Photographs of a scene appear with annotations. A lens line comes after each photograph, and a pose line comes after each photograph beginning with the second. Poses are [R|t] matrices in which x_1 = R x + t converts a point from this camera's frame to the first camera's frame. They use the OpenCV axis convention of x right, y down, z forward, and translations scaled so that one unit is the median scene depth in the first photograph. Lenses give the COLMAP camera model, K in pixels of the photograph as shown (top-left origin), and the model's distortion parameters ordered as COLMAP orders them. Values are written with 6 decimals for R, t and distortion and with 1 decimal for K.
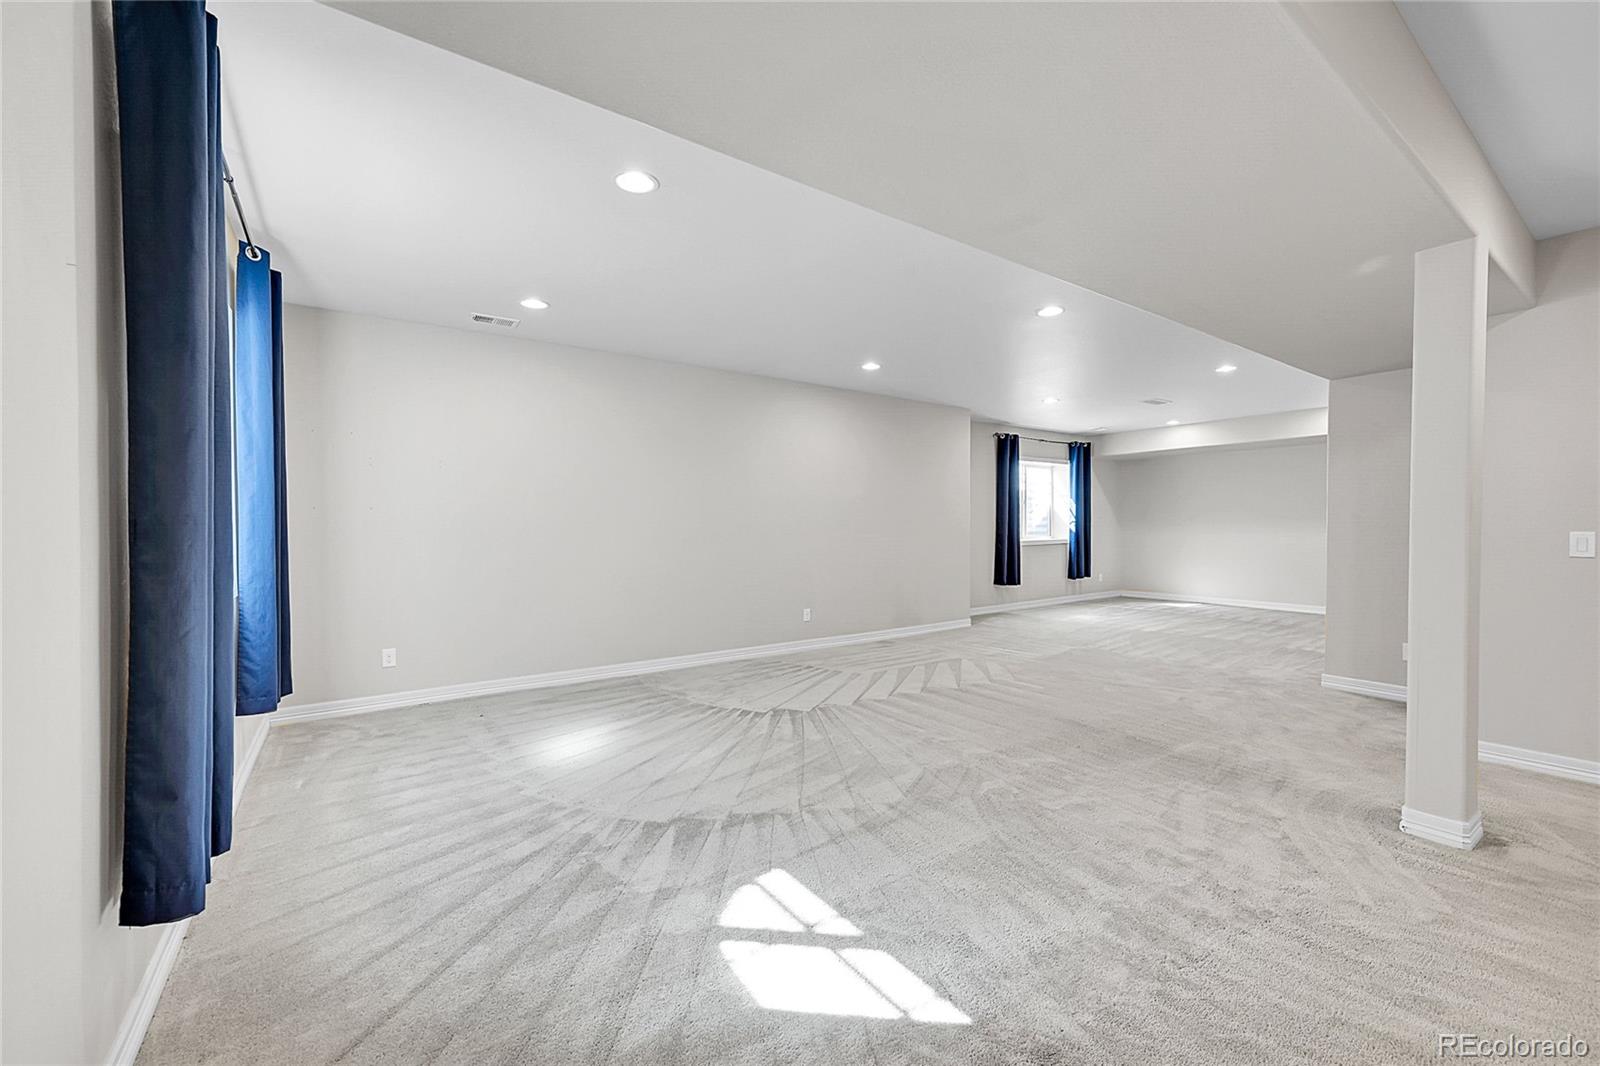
lens RADIAL K [[638.3, 0, 800.5], [0, 638.3, 529.1], [0, 0, 1]] dist [0.001434, -0.000363]
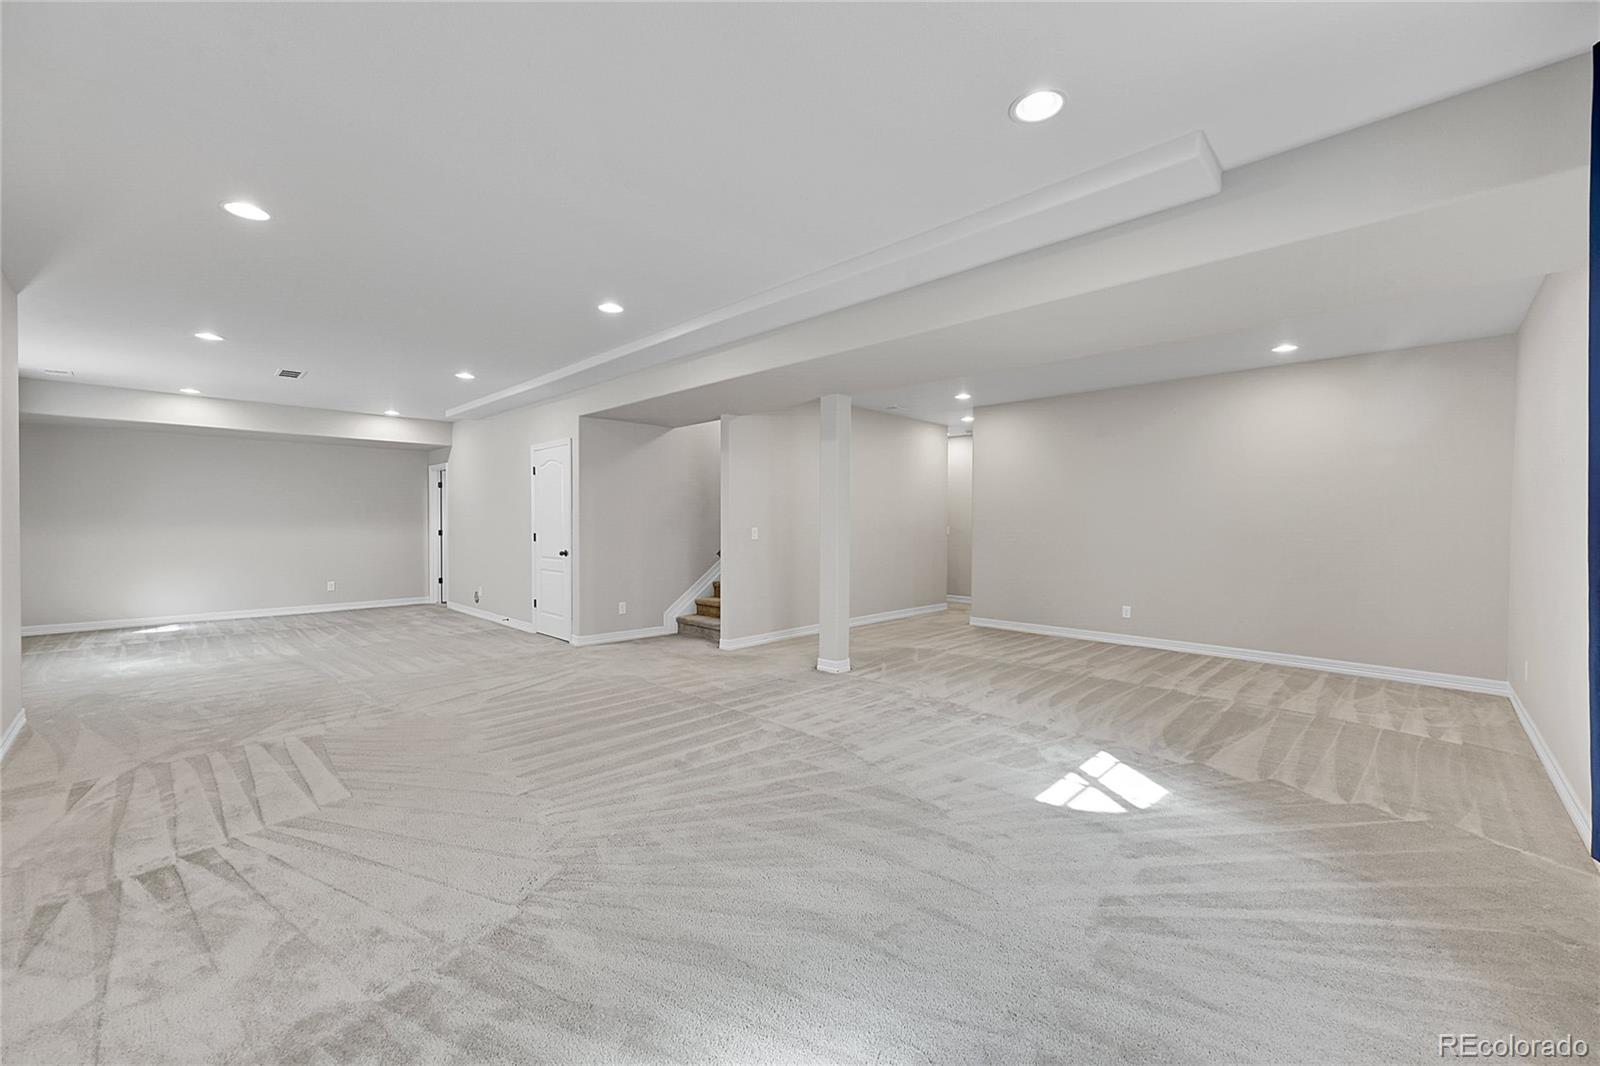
lens RADIAL K [[638.3, 0, 799.8], [0, 638.3, 529.2], [0, 0, 1]] dist [0.001434, -0.000363]
pose [[-0.178688, -0.006799, 0.983882, -1.365693], [0.009961, 0.999912, 0.008719, -0.010872], [-0.983855, 0.011358, -0.178605, 1.944432]]
